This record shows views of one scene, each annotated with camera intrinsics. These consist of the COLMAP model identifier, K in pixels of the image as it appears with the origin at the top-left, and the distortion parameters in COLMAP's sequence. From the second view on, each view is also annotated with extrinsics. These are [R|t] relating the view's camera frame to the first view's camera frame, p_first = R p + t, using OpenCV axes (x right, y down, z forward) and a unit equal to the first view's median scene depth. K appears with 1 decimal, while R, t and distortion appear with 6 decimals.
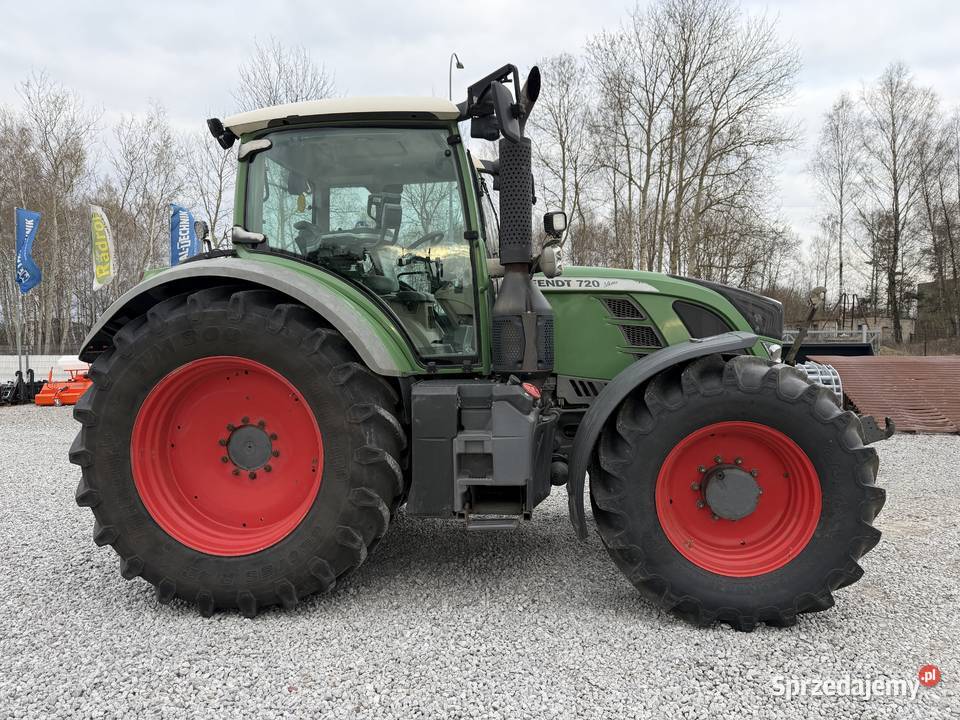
lens RADIAL K [[670.1, 0, 478.5], [0, 670.1, 358.0], [0, 0, 1]] dist [0.147687, -0.246097]
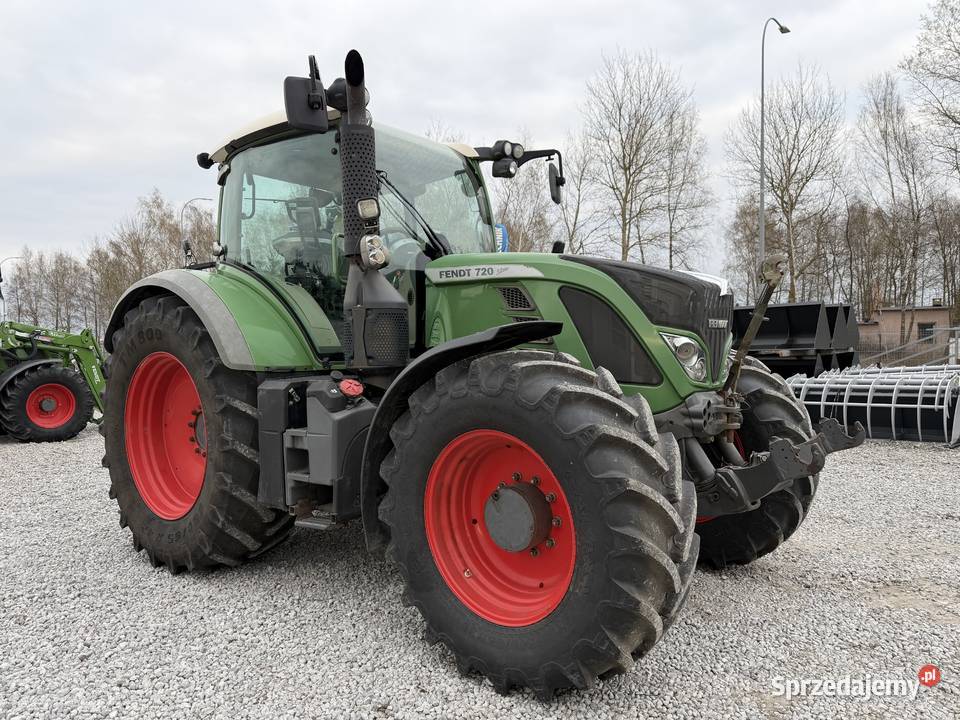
lens RADIAL K [[670.1, 0, 478.5], [0, 670.1, 358.0], [0, 0, 1]] dist [0.147687, -0.246097]
pose [[0.844697, 0.004585, -0.535225, 0.714372], [-0.006435, 0.999978, -0.001590, 0.006317], [0.535206, 0.004787, 0.844708, 0.275748]]
